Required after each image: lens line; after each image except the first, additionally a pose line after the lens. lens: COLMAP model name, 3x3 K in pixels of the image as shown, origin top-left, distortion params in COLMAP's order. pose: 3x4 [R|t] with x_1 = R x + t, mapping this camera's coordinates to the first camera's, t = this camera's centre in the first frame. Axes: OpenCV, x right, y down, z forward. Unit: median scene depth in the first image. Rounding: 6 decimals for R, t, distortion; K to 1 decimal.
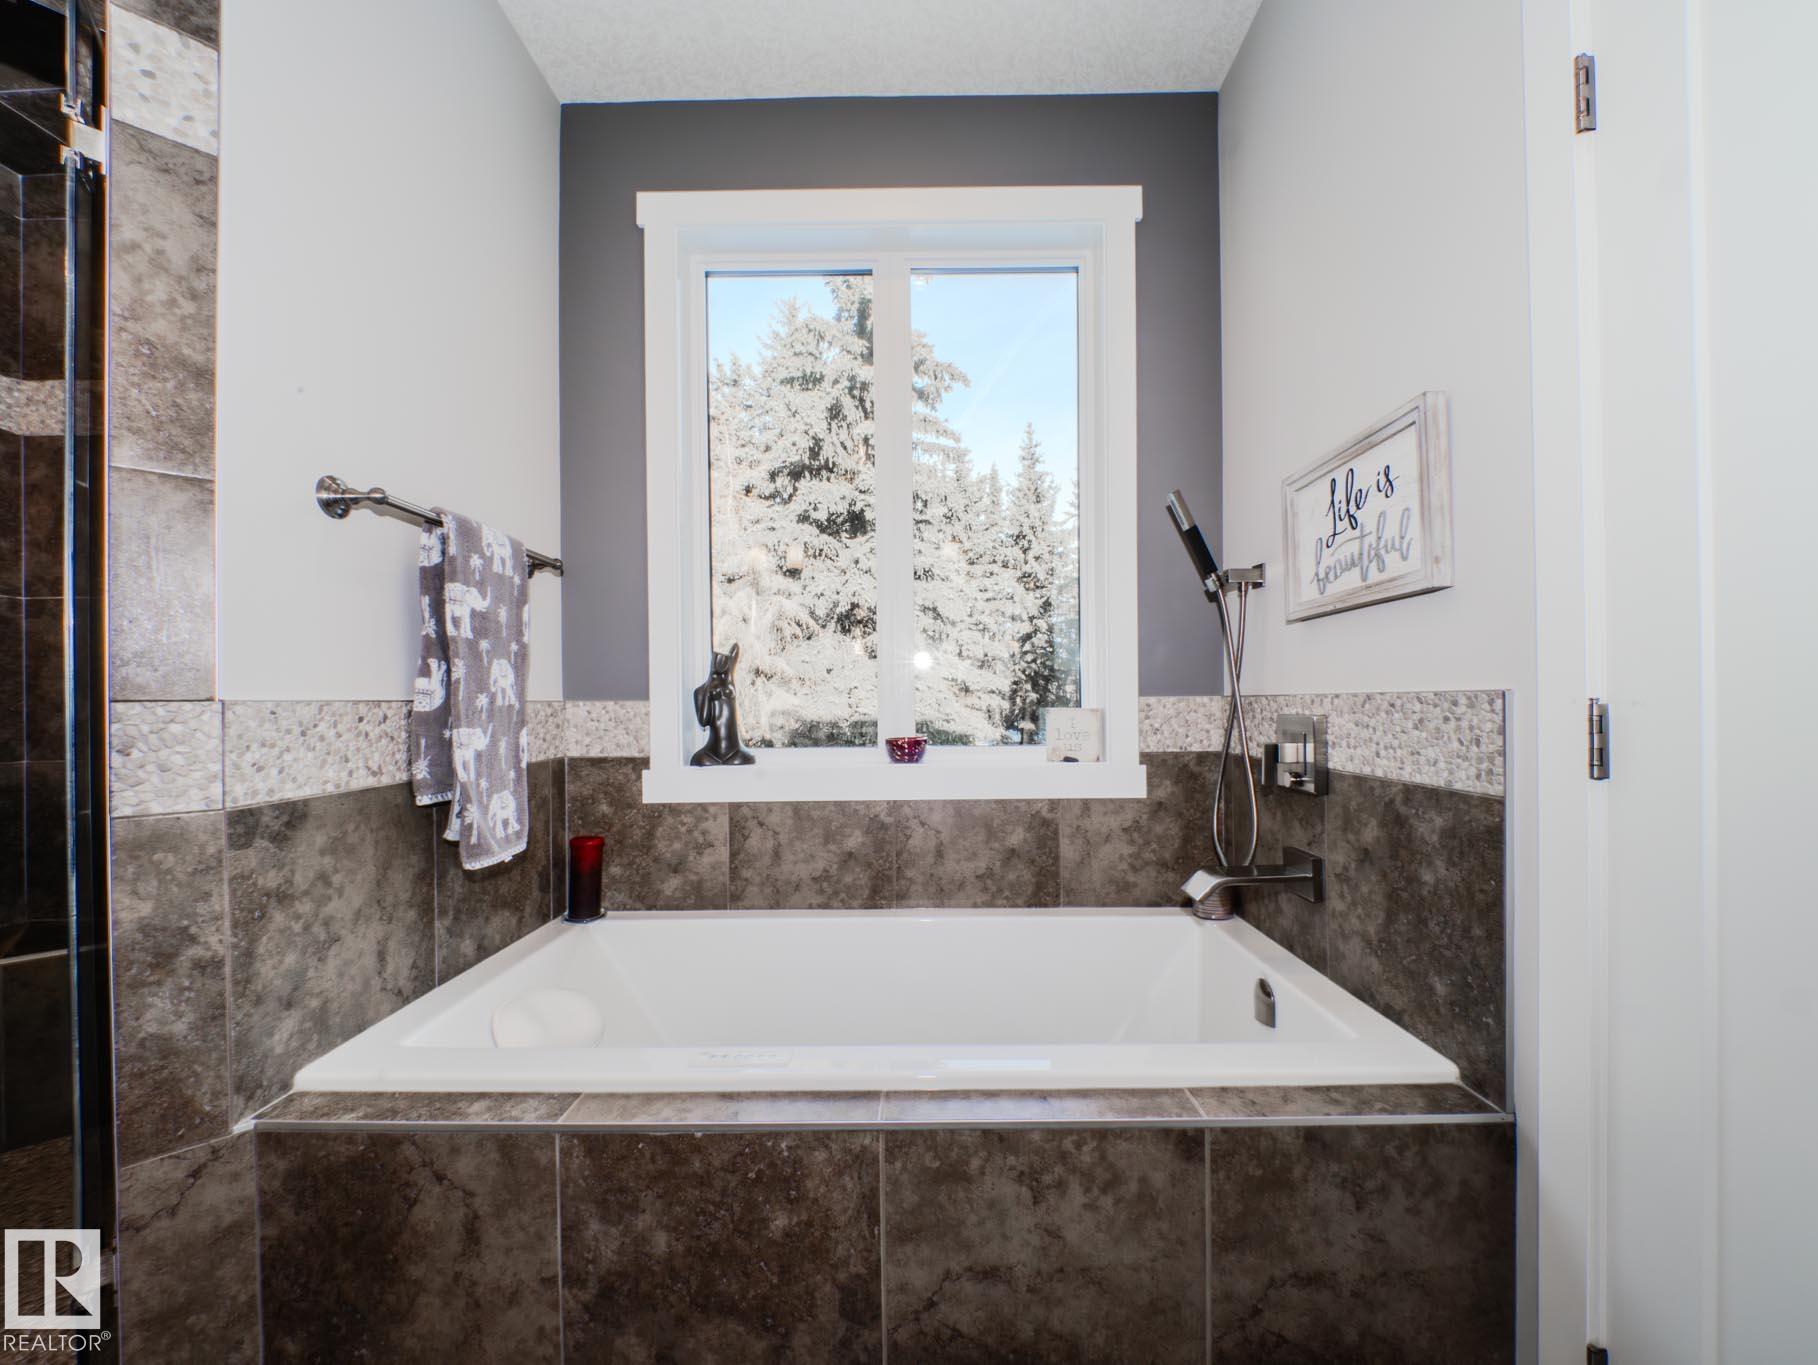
lens RADIAL K [[736.4, 0, 907.4], [0, 736.4, 702.2], [0, 0, 1]] dist [-0.000774, -0.007296]
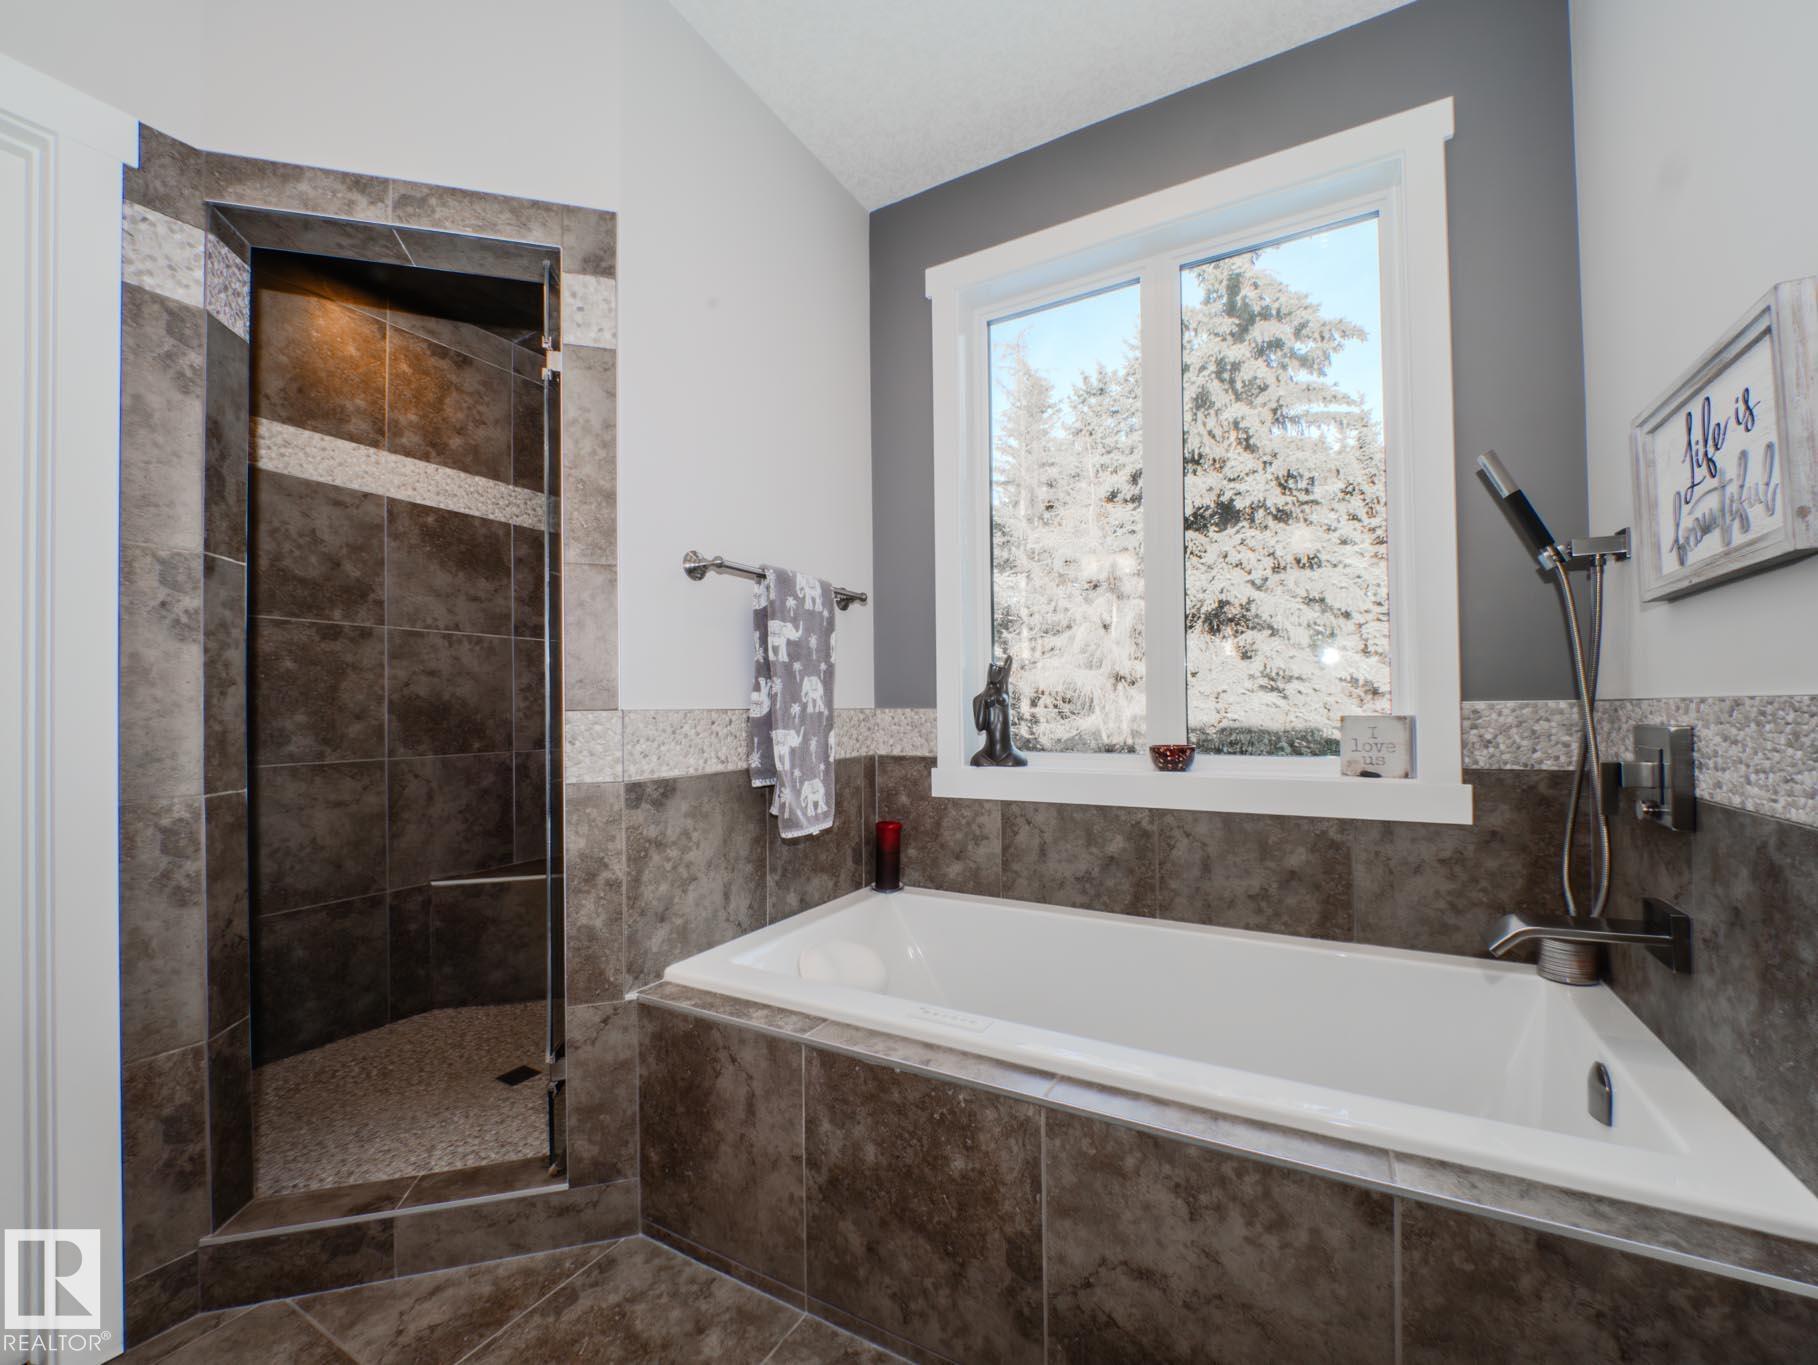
lens RADIAL K [[739.7, 0, 924.2], [0, 739.7, 700.5], [0, 0, 1]] dist [0.001440, -0.006749]
pose [[0.878940, -0.006937, -0.476881, 0.312710], [0.002934, 0.999954, -0.009137, -0.005117], [0.476923, 0.006632, 0.878920, -0.041954]]
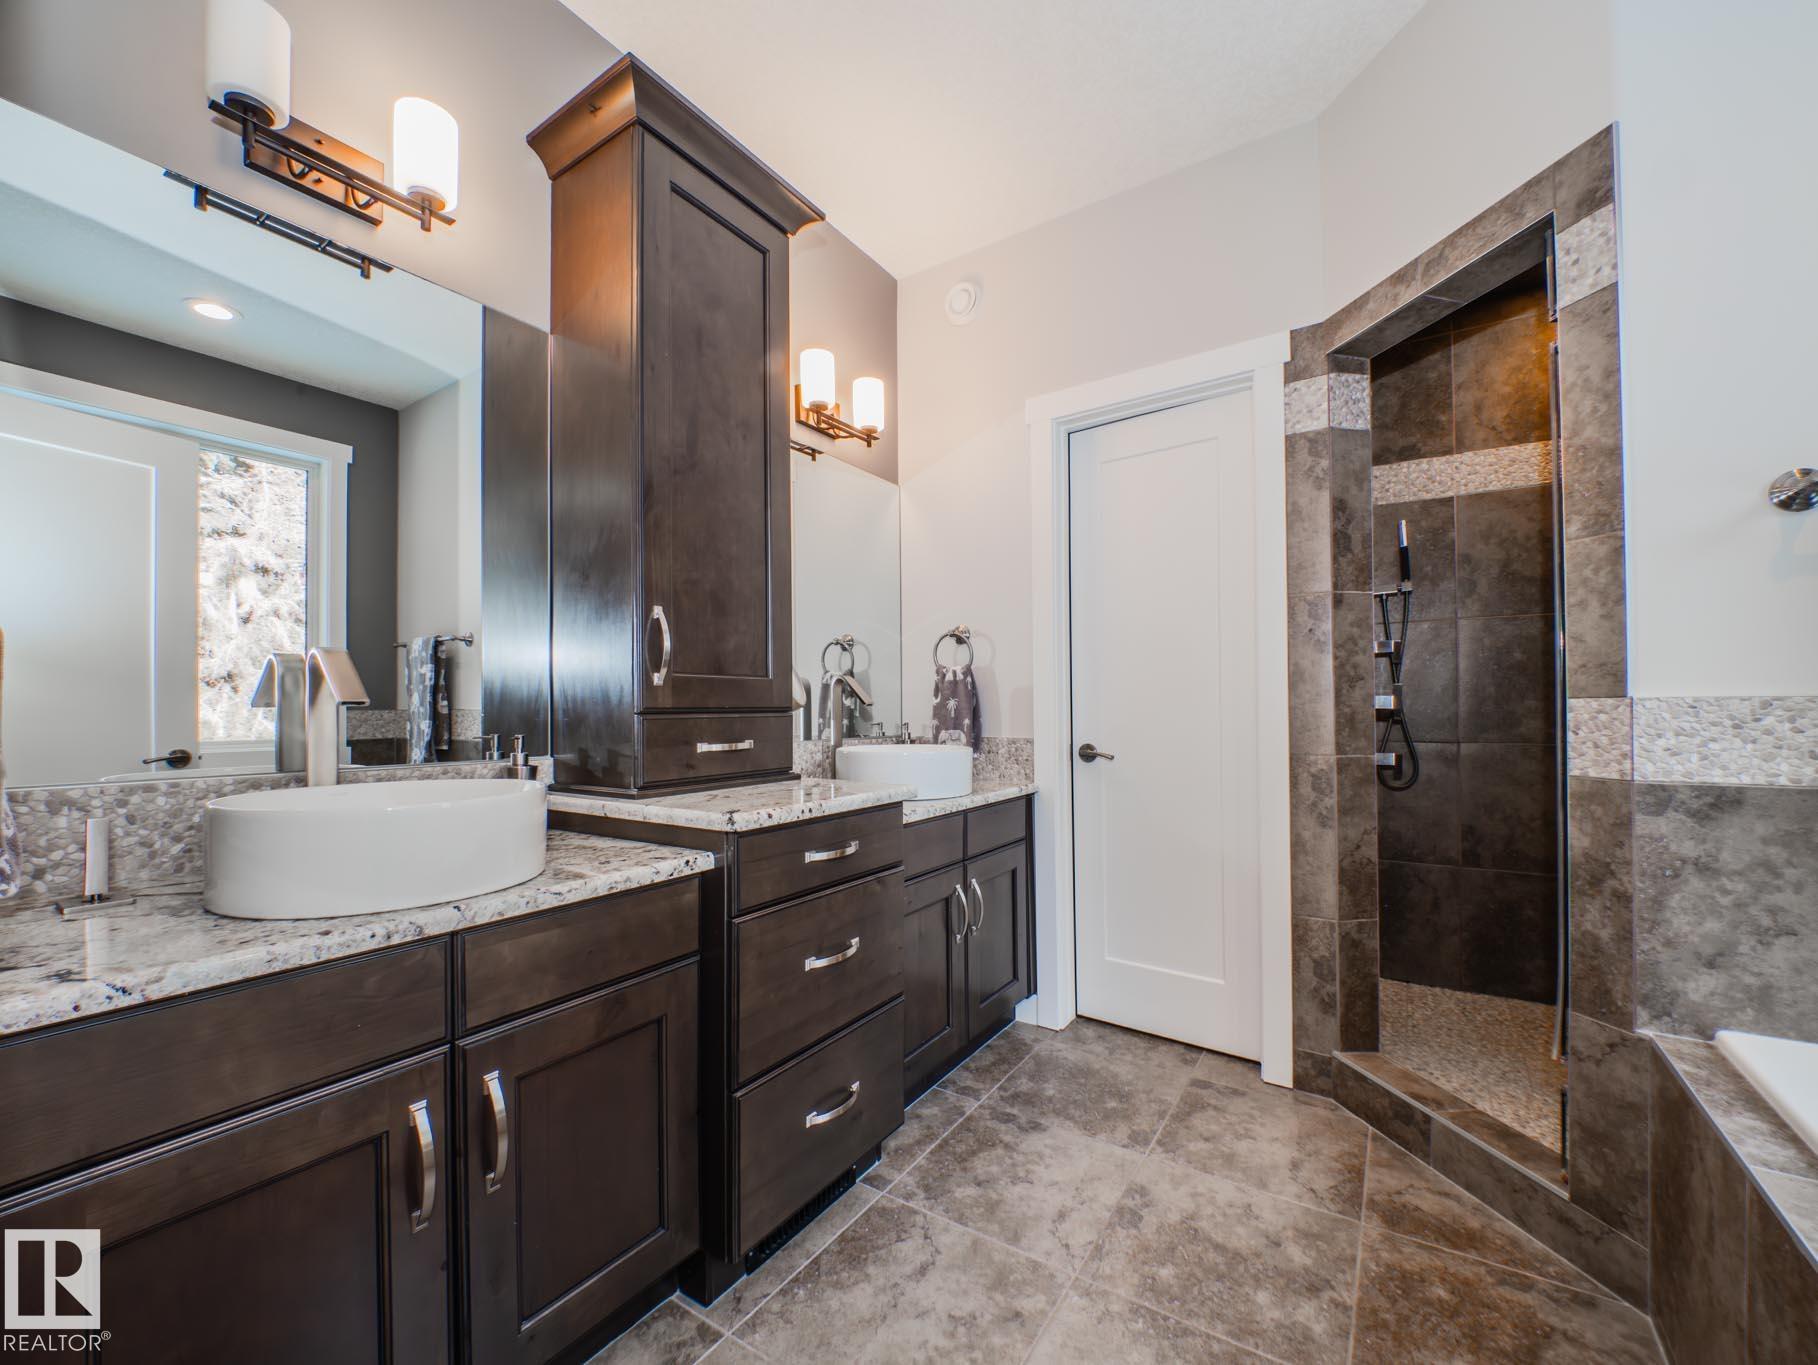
lens RADIAL K [[739.7, 0, 924.2], [0, 739.7, 700.5], [0, 0, 1]] dist [0.001440, -0.006749]
pose [[-0.530785, 0.006036, -0.847485, 0.765684], [0.011612, 0.999933, -0.000151, -0.009646], [0.847427, -0.009921, -0.530819, 0.579453]]
